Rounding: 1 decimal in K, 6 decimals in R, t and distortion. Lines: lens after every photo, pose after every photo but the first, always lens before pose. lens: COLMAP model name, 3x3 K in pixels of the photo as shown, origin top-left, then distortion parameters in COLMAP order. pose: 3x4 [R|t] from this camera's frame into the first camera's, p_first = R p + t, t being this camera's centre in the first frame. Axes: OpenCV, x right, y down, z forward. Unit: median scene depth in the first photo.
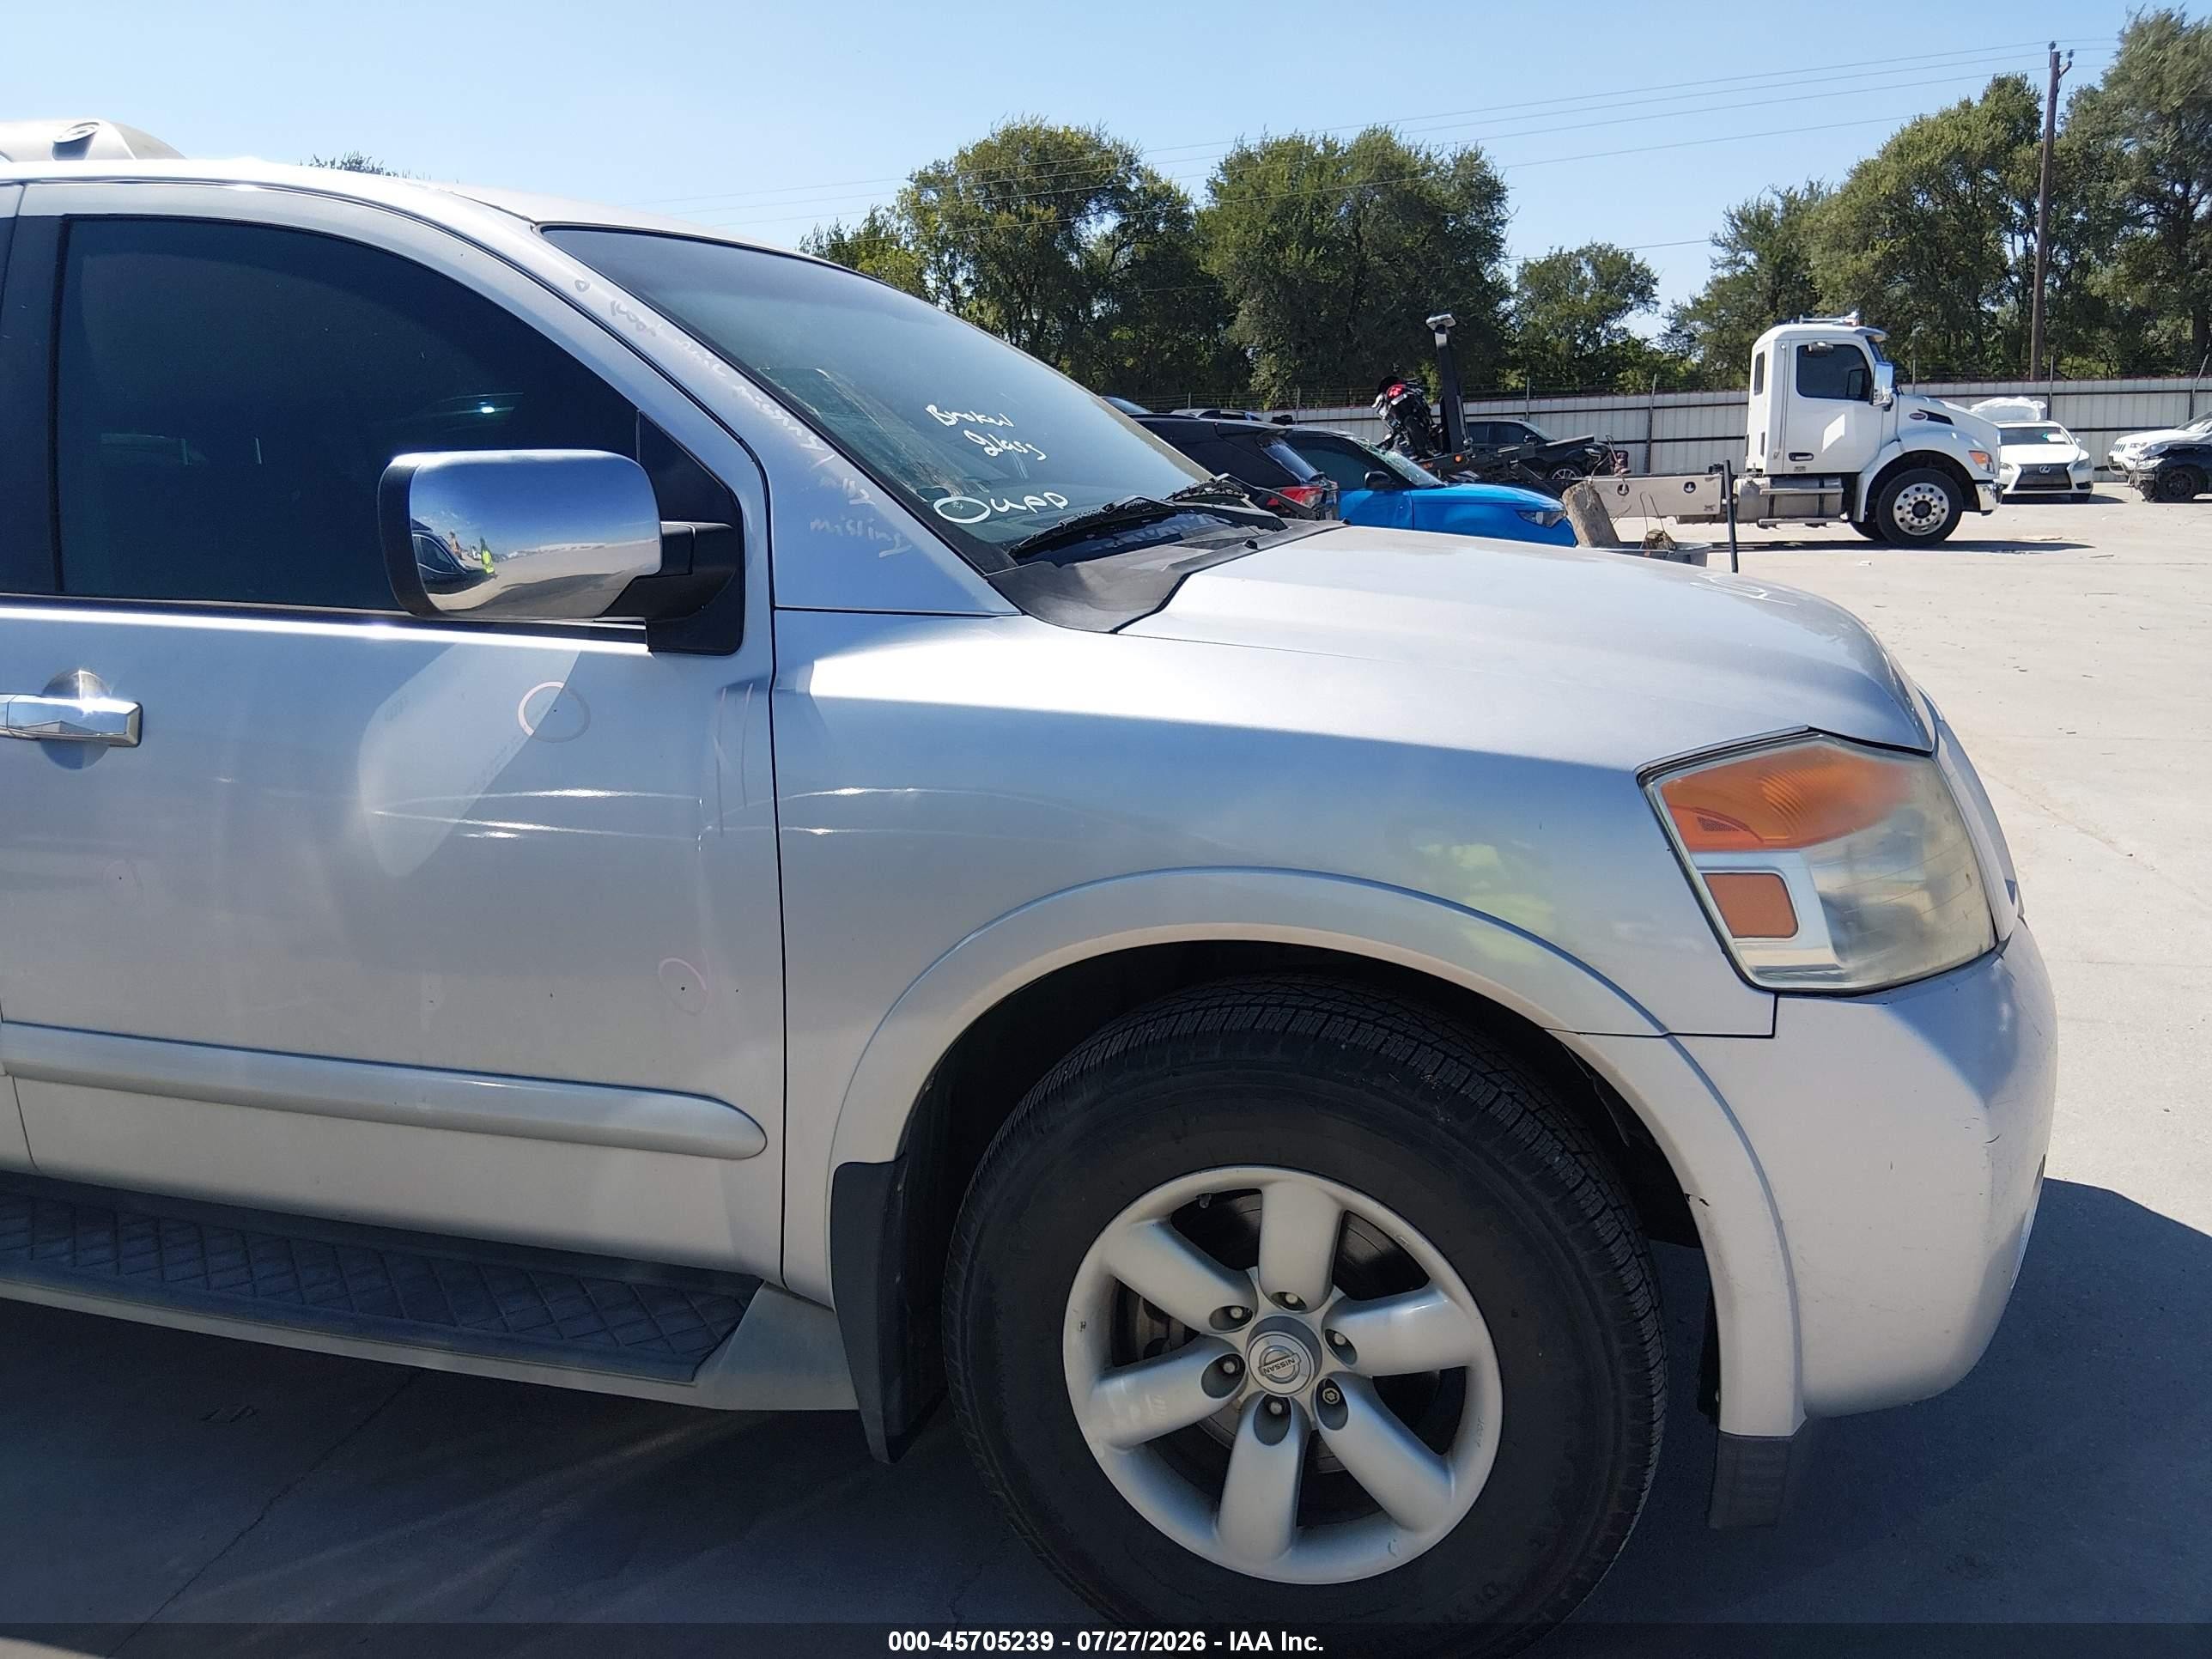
lens RADIAL K [[1727.0, 0, 1094.9], [0, 1727.0, 807.6], [0, 0, 1]] dist [0.111625, -0.212197]
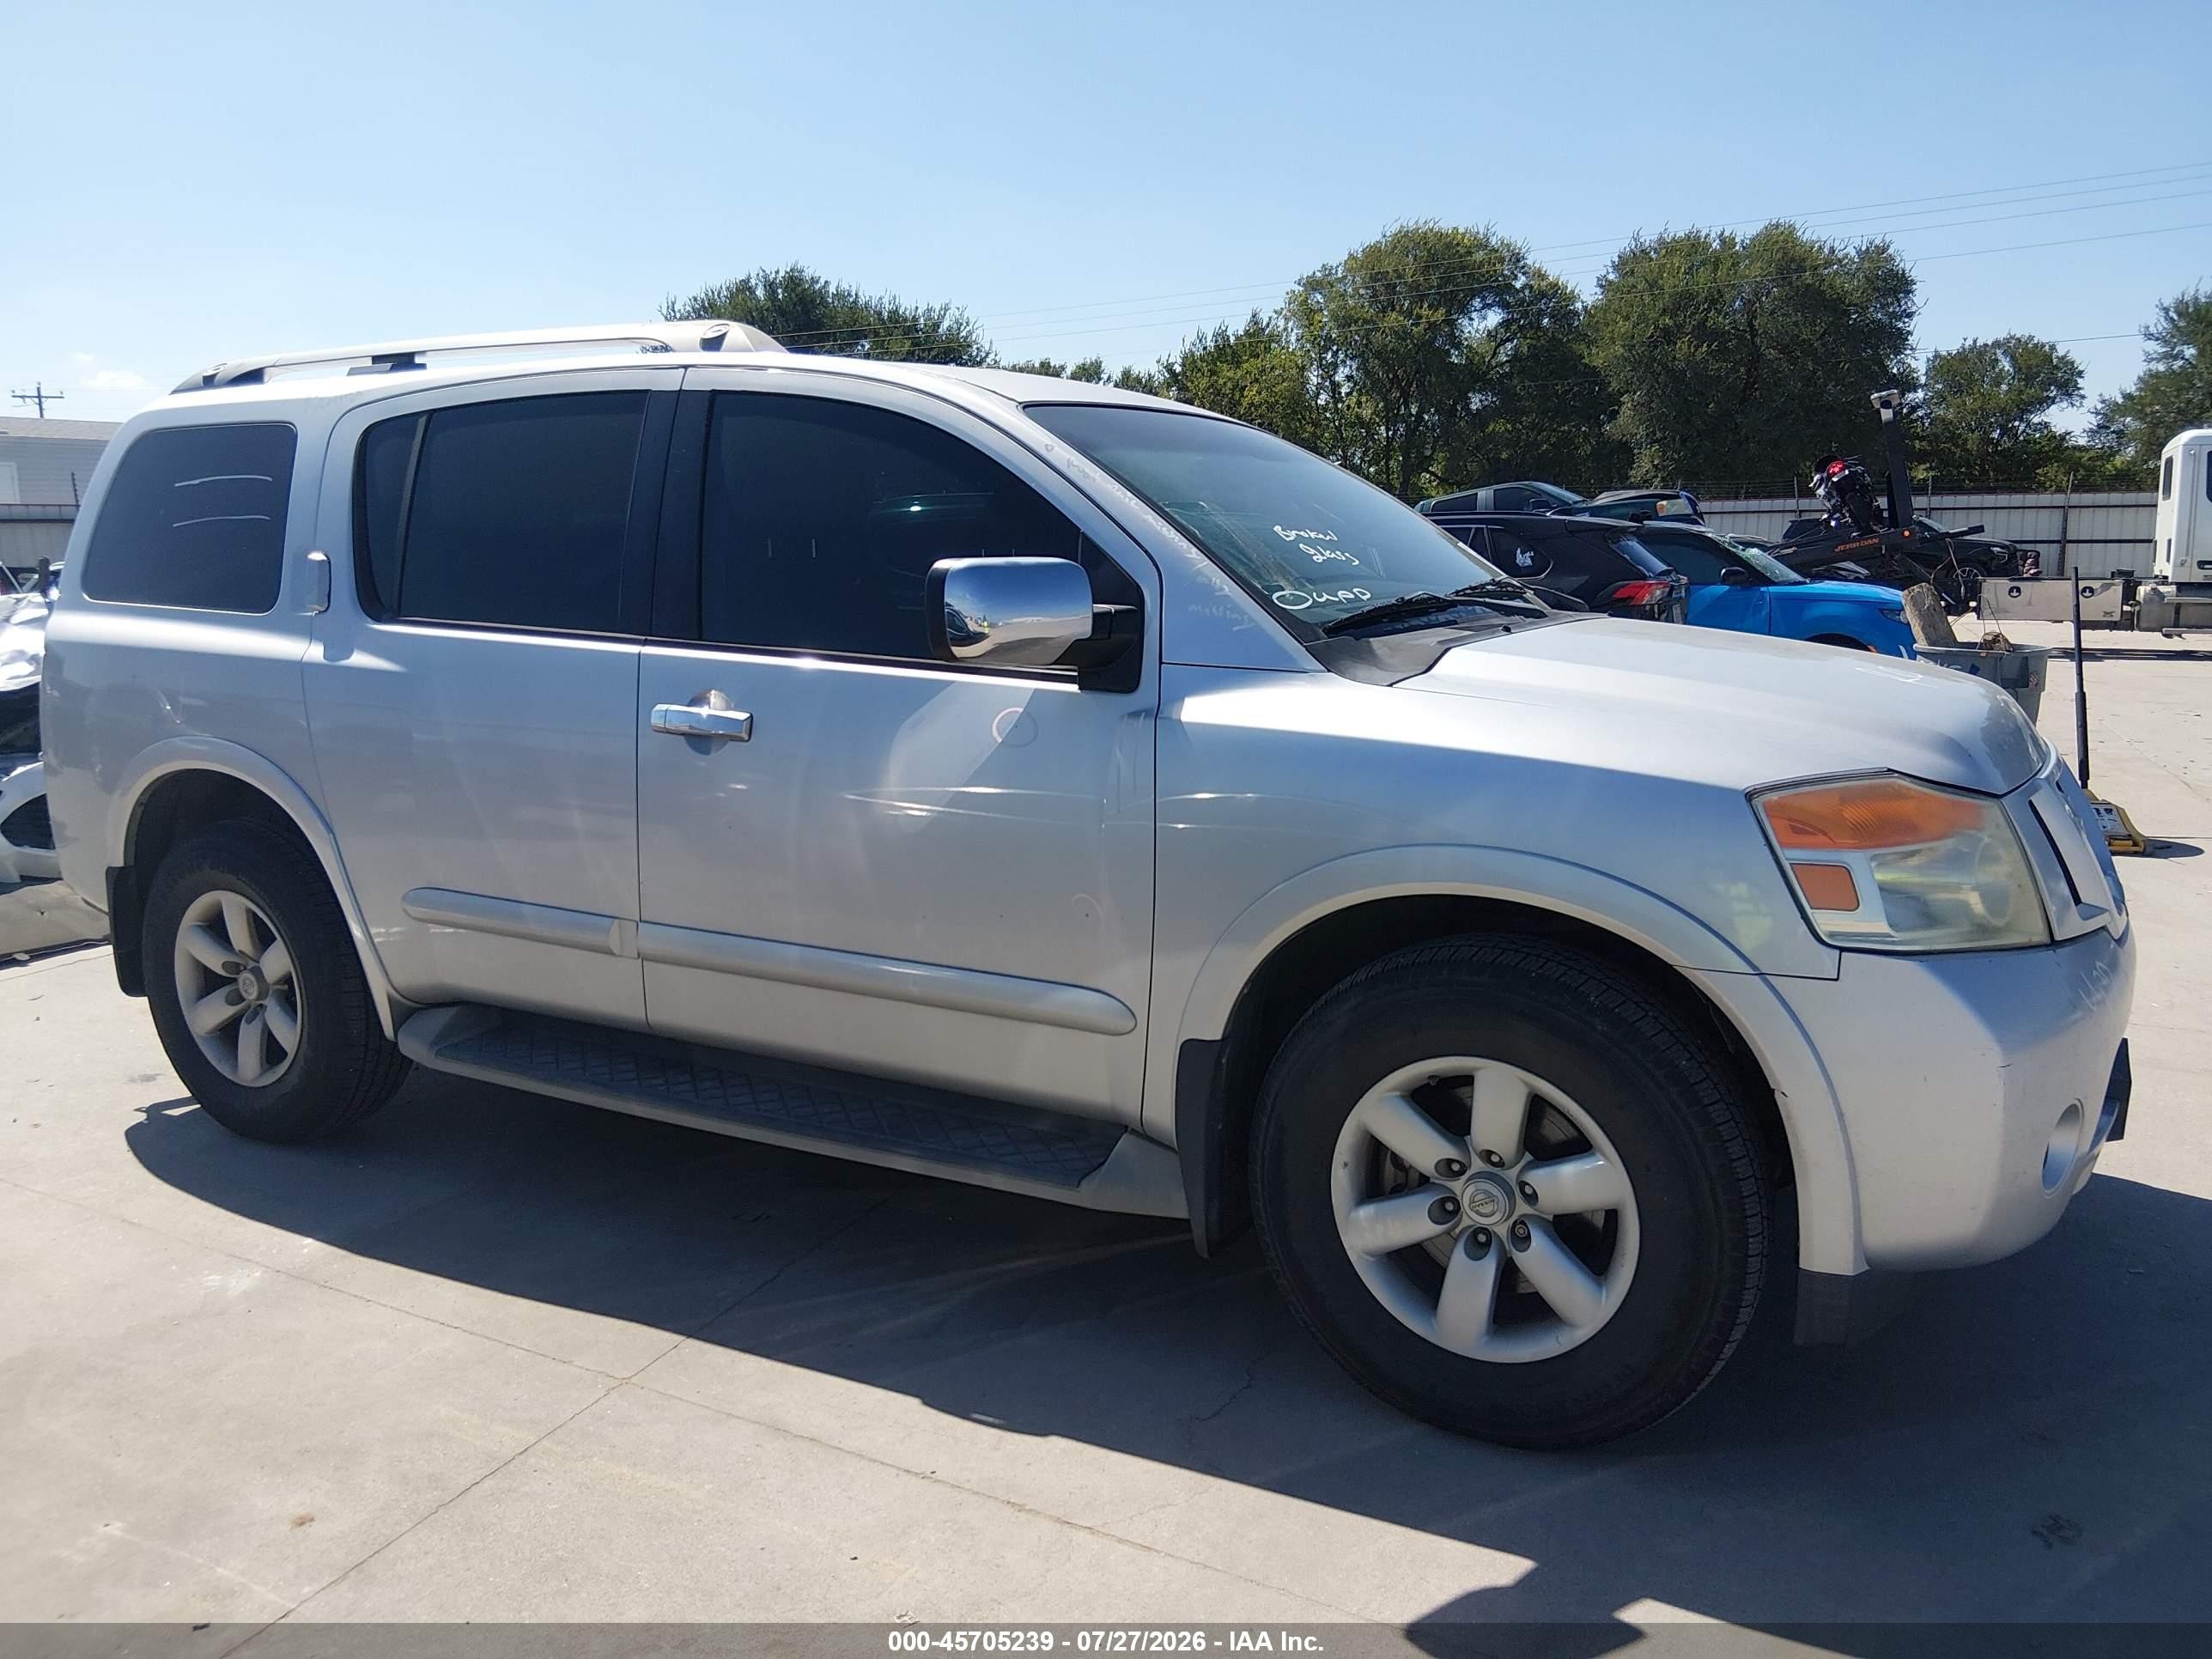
lens RADIAL K [[1727.0, 0, 1094.9], [0, 1727.0, 807.6], [0, 0, 1]] dist [0.111625, -0.212197]
pose [[0.977448, 0.048930, -0.205428, 0.064612], [-0.058543, 0.997444, -0.040975, 0.067110], [0.202898, 0.052077, 0.977814, -0.419530]]
